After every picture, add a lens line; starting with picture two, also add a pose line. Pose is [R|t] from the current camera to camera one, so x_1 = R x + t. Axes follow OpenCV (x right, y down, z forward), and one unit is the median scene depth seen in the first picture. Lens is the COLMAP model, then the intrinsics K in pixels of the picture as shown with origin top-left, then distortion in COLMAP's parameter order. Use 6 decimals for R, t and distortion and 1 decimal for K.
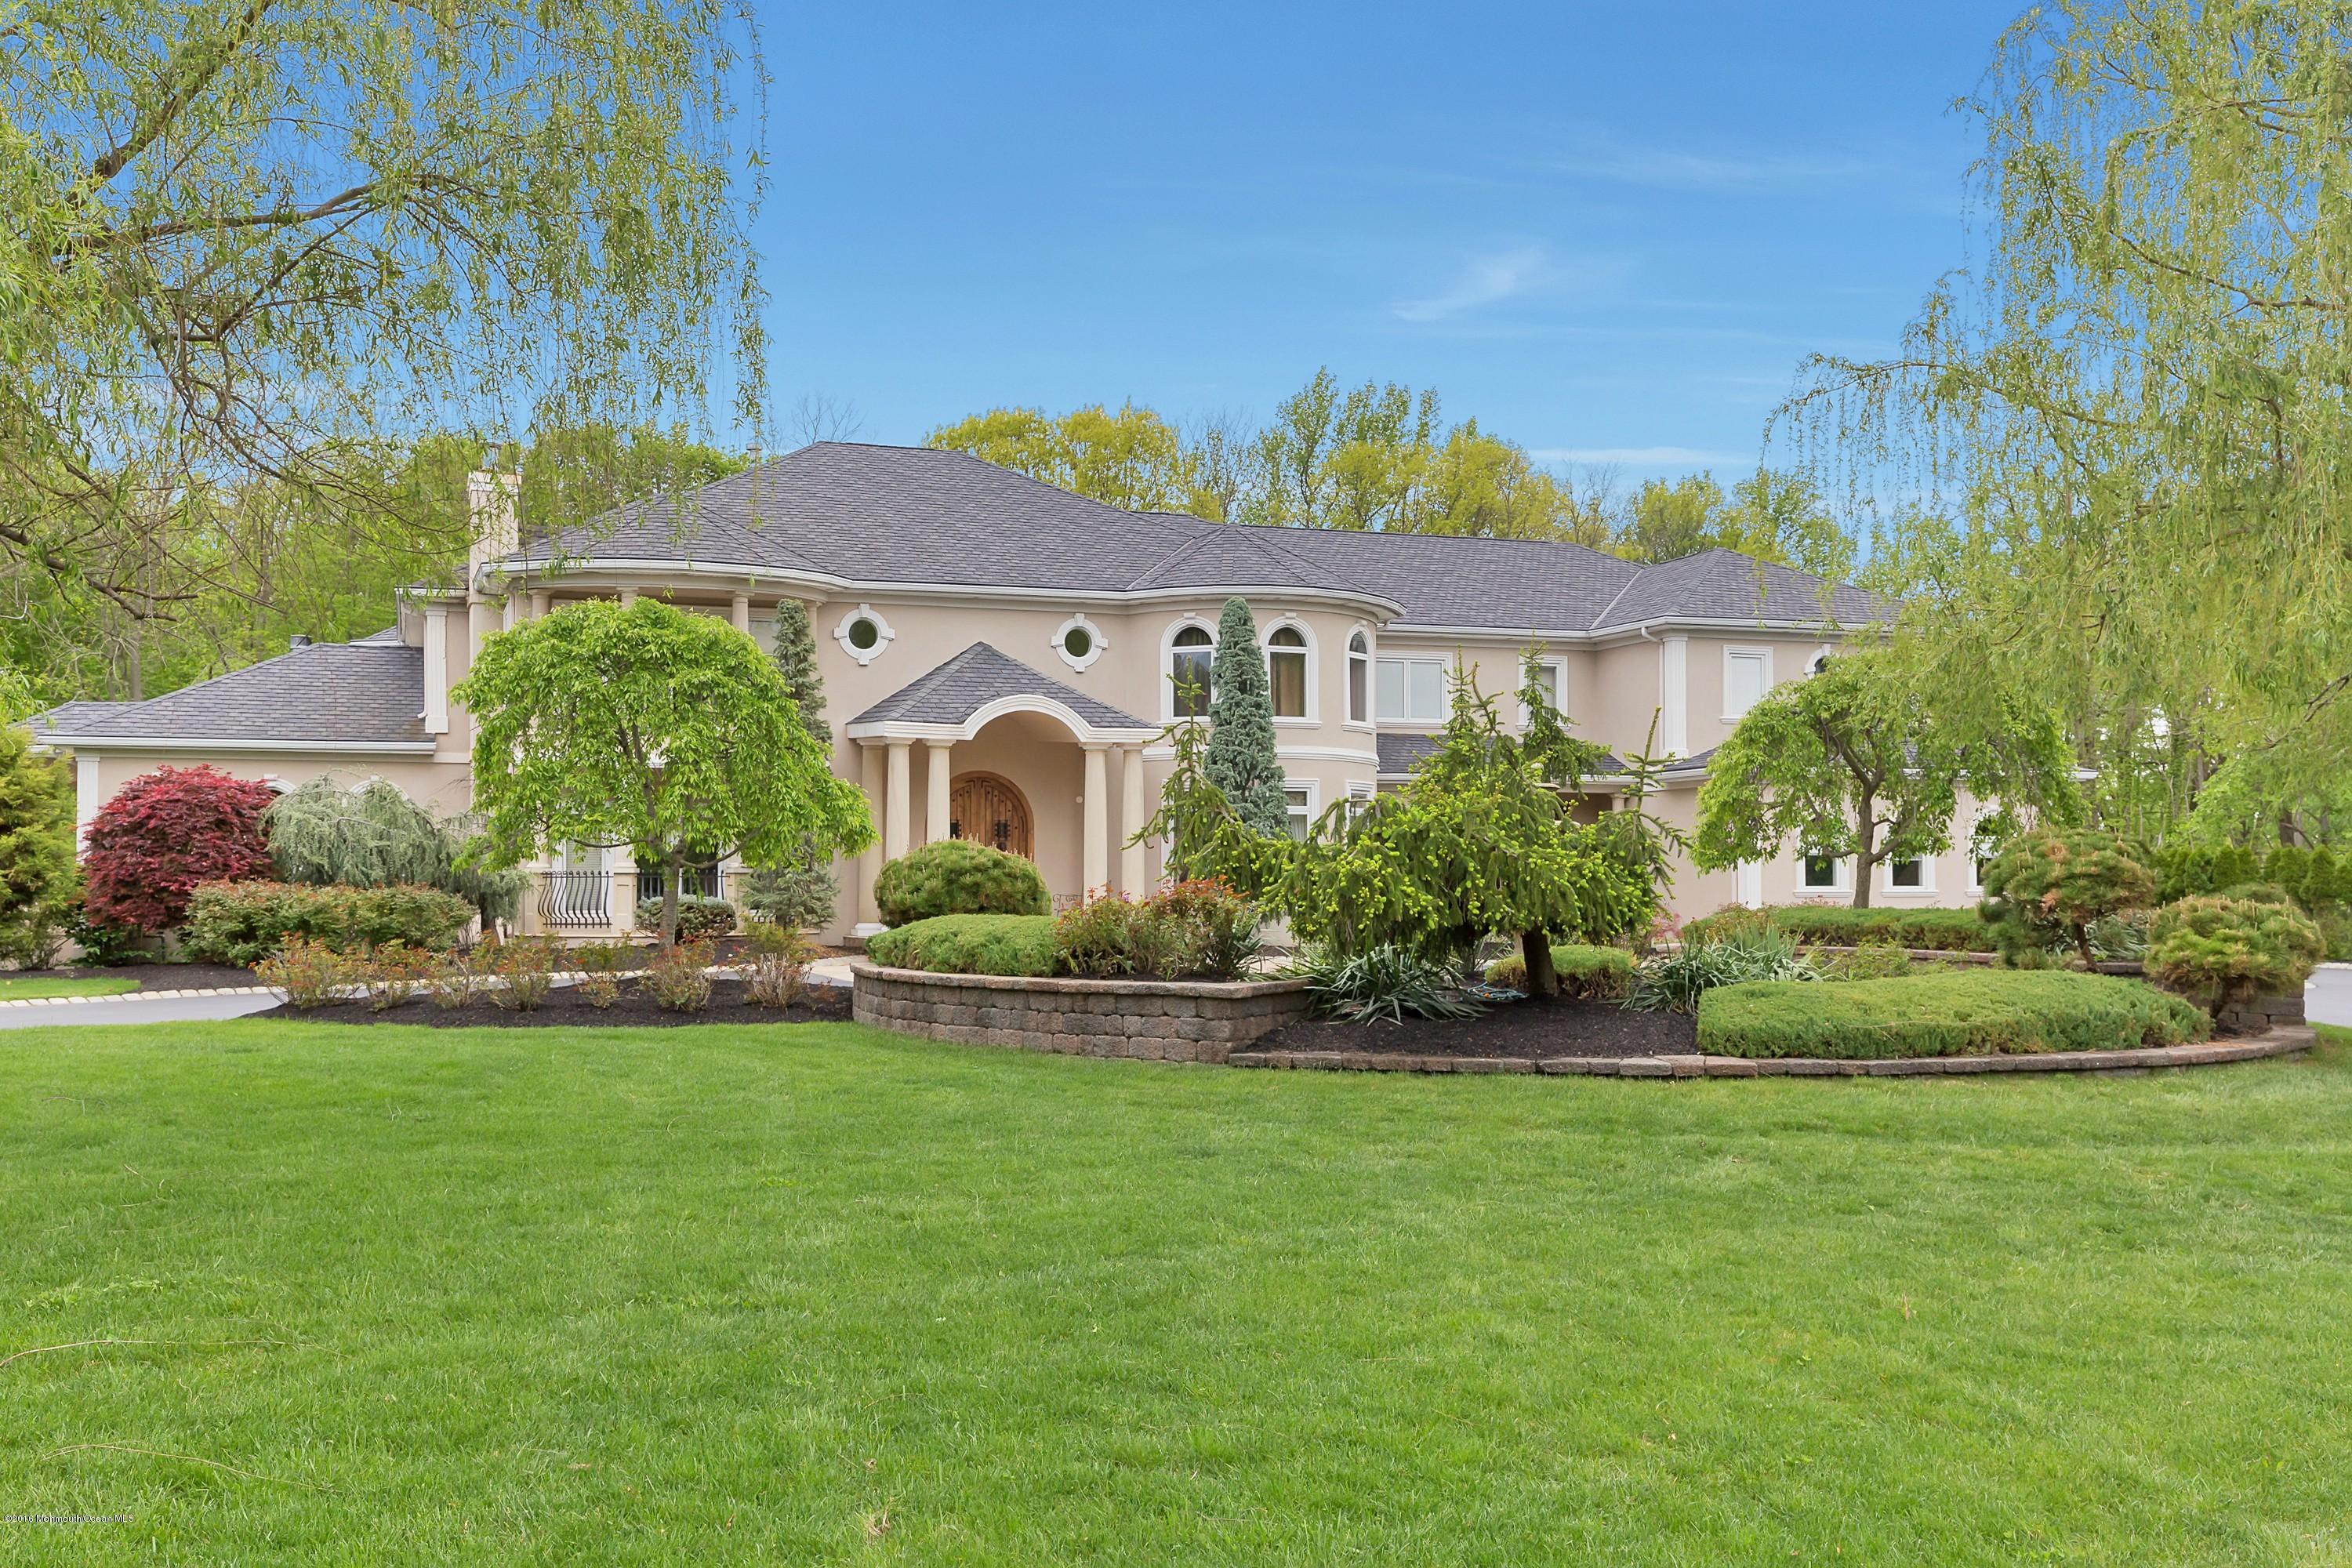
lens RADIAL K [[2203.9, 0, 1154.0], [0, 2203.9, 803.3], [0, 0, 1]] dist [0.111940, 0.000000]
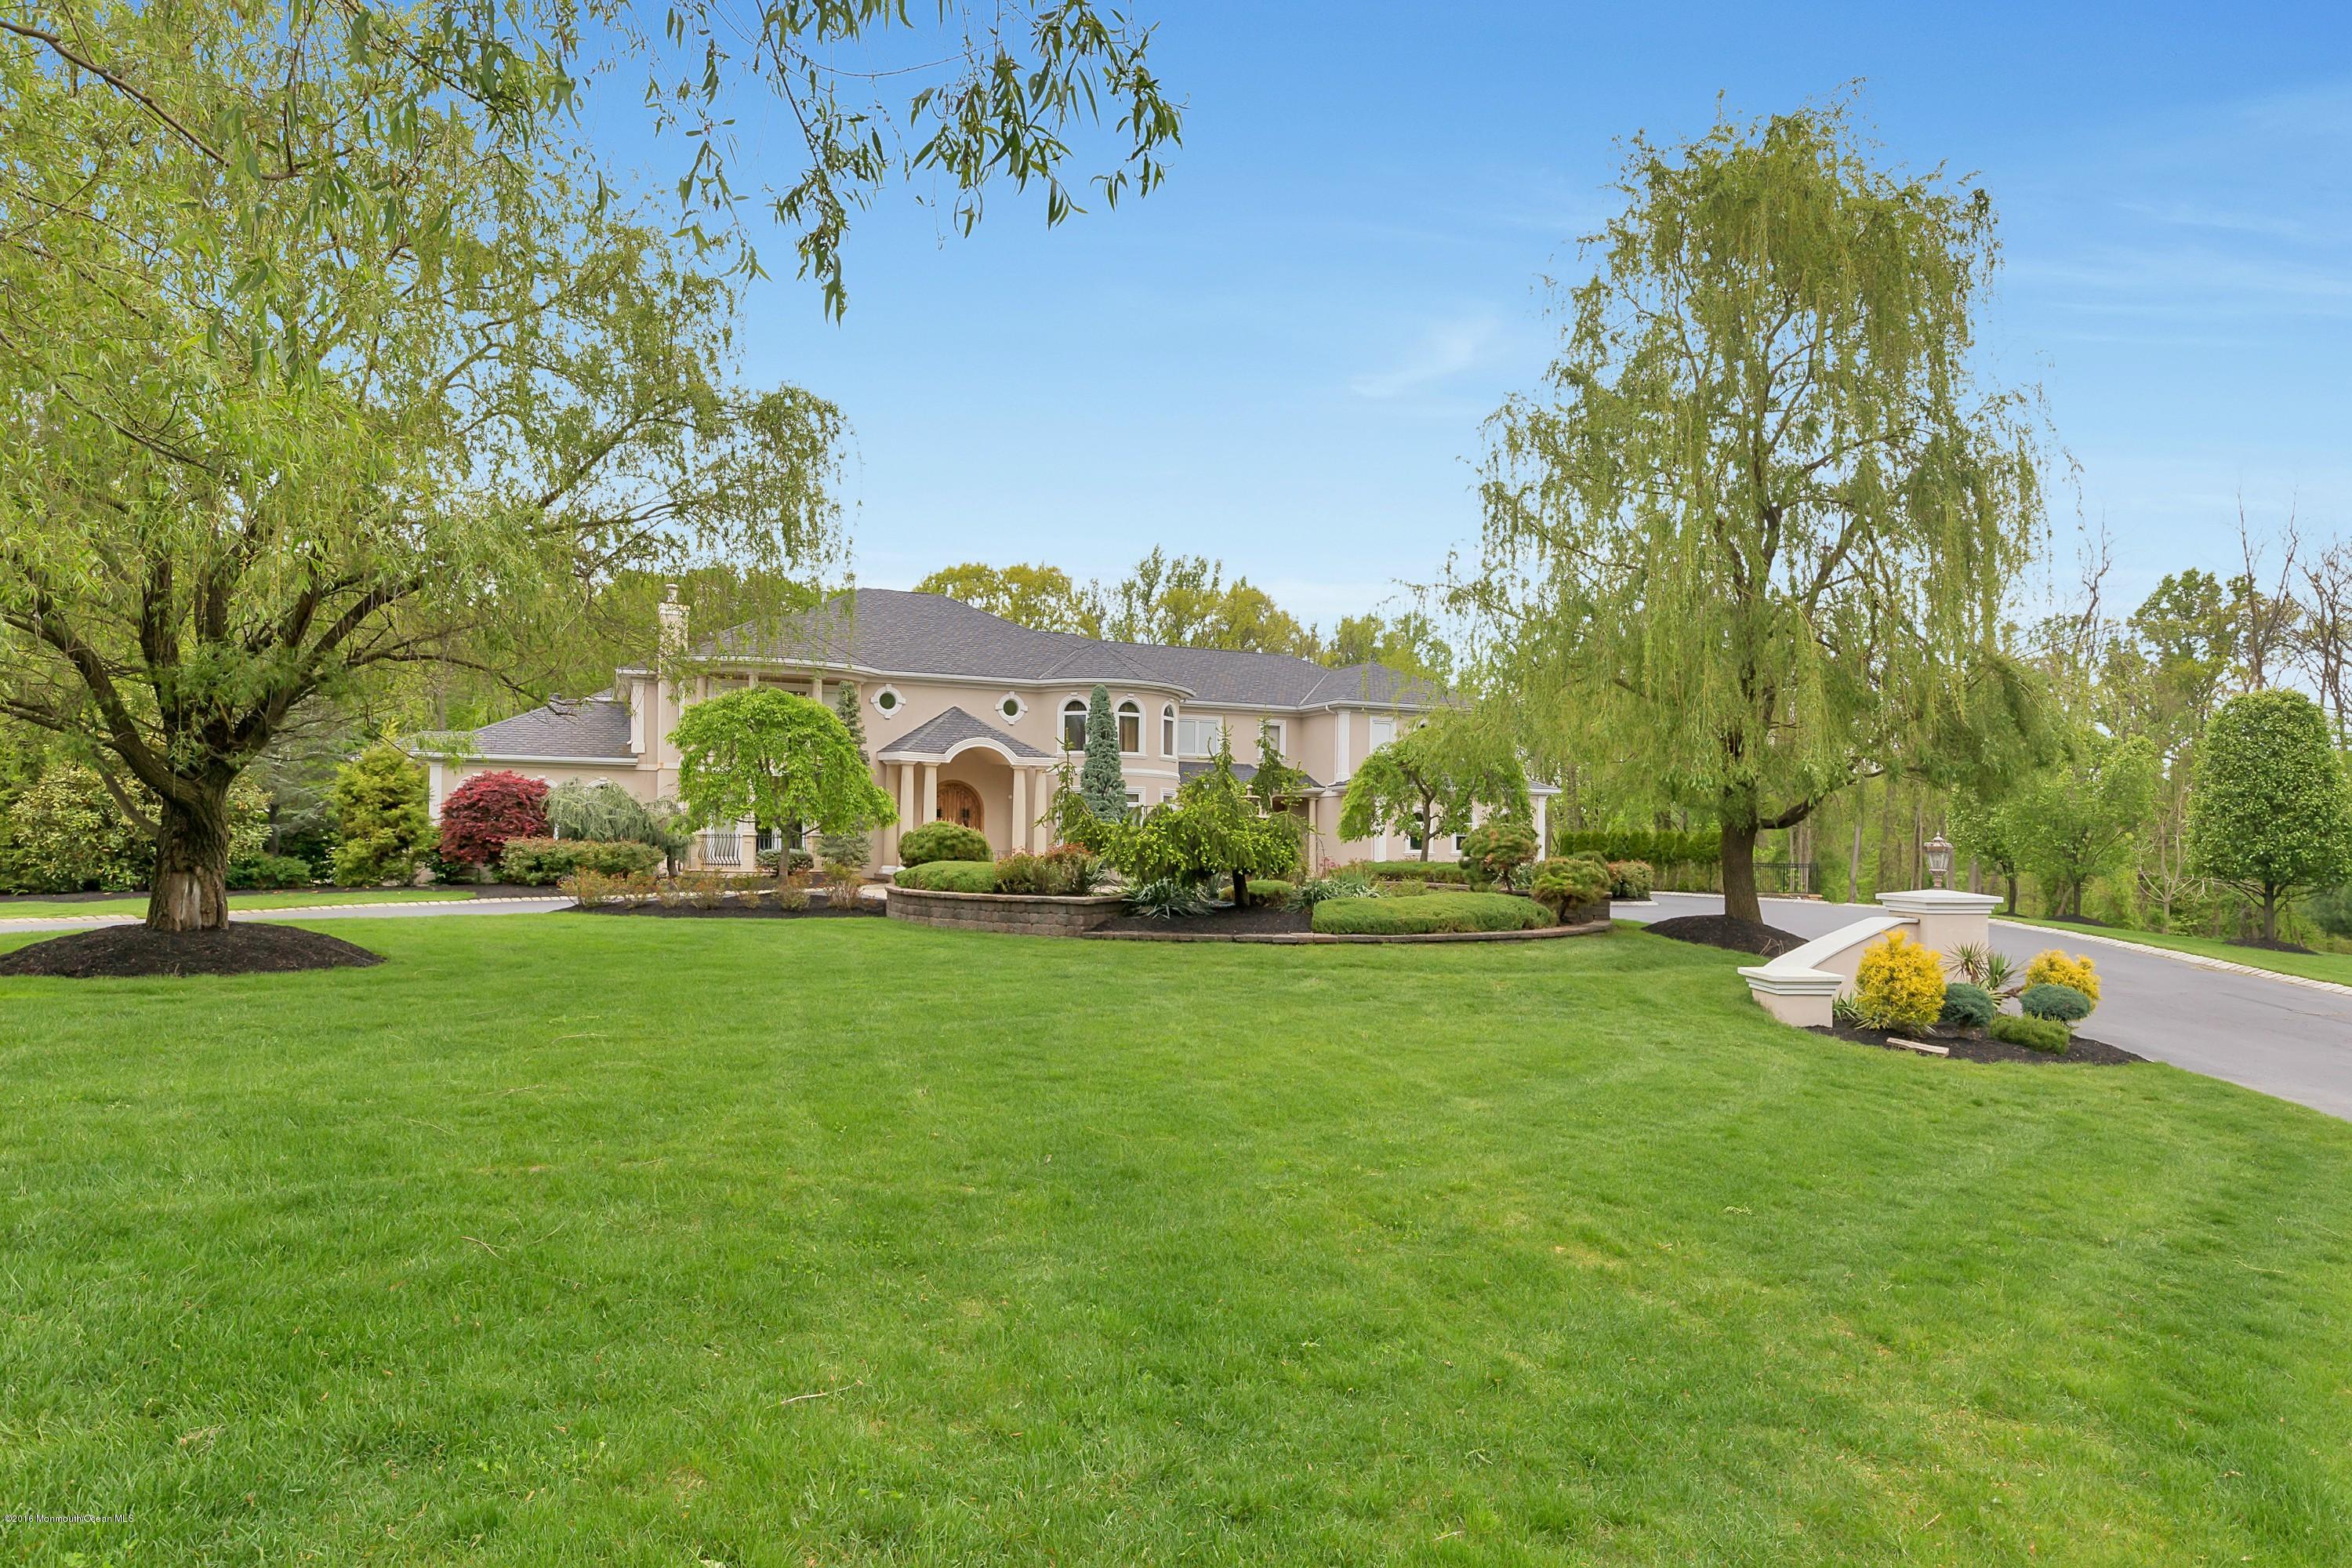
lens RADIAL K [[1326.1, 0, 1169.5], [0, 1326.1, 808.1], [0, 0, 1]] dist [-0.006807, -0.000336]
pose [[0.996314, 0.013315, 0.084737, 0.005664], [-0.014057, 0.999868, 0.008163, -0.005453], [-0.084617, -0.009324, 0.996370, -0.114174]]
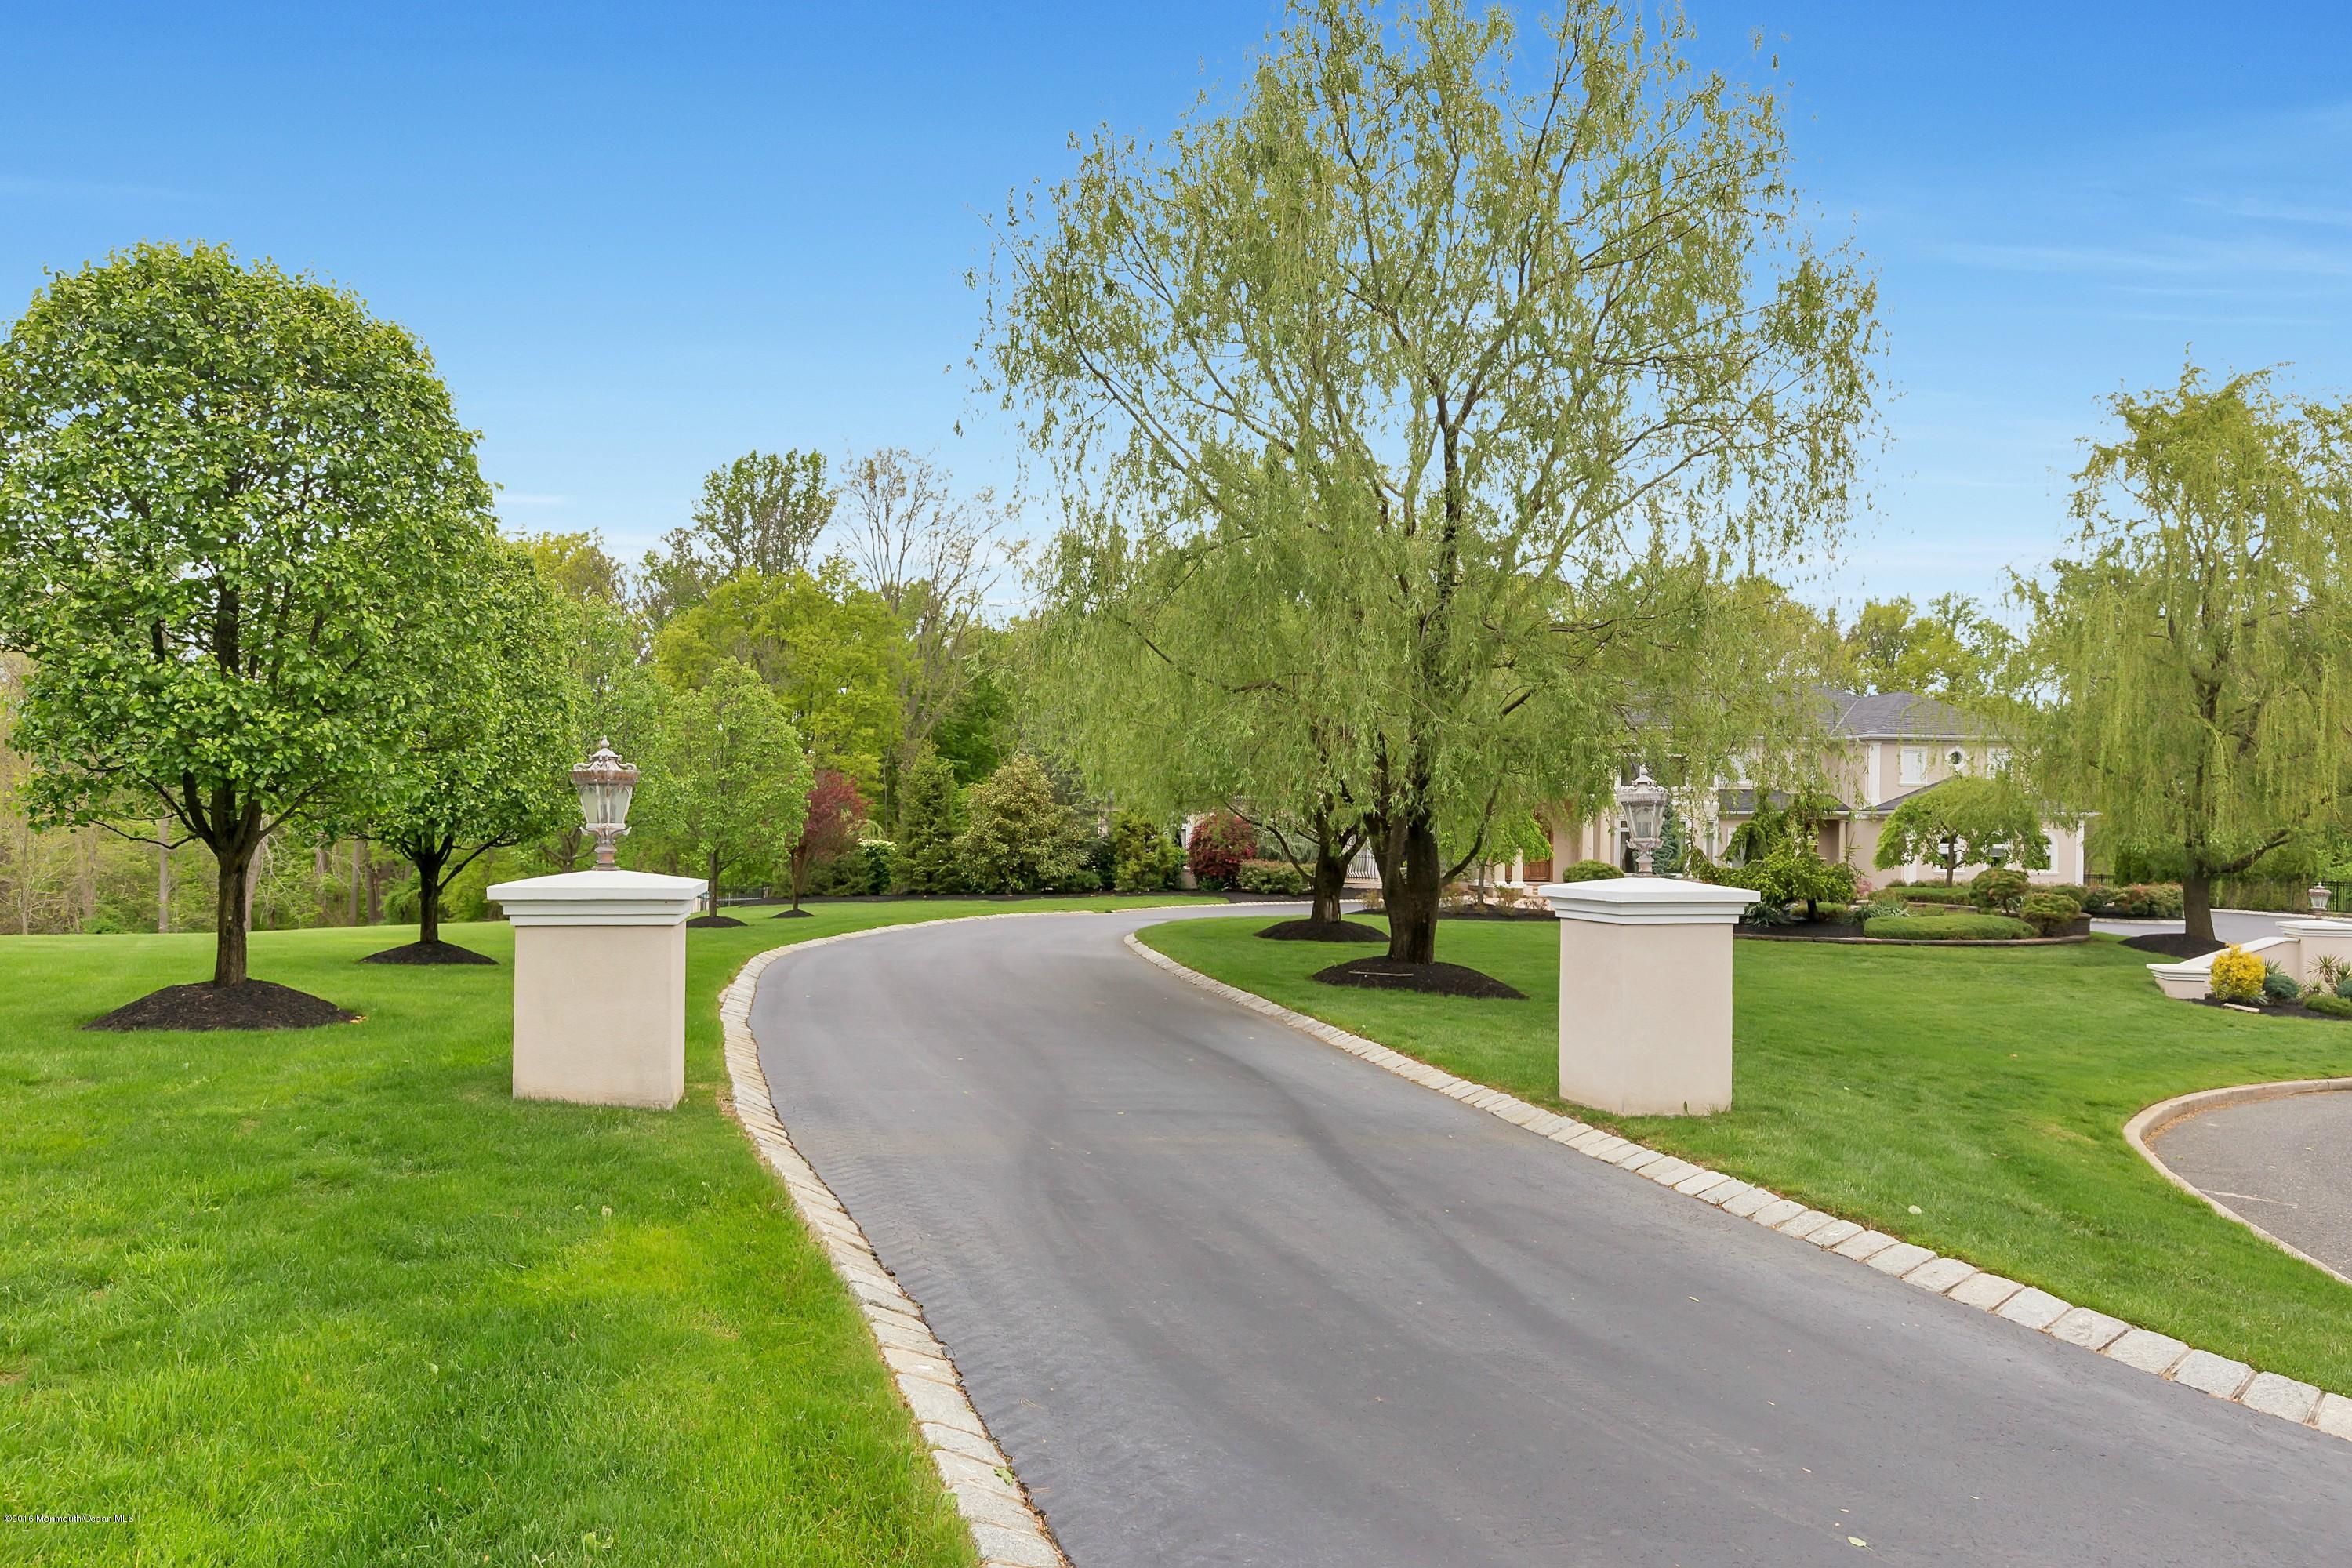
lens RADIAL K [[1492.7, 0, 1164.5], [0, 1492.7, 822.9], [0, 0, 1]] dist [0.019895, 0.001194]
pose [[0.975971, 0.013153, -0.217505, -0.171445], [-0.006783, 0.999527, 0.030008, -0.069990], [0.217797, -0.027812, 0.975598, -0.830035]]
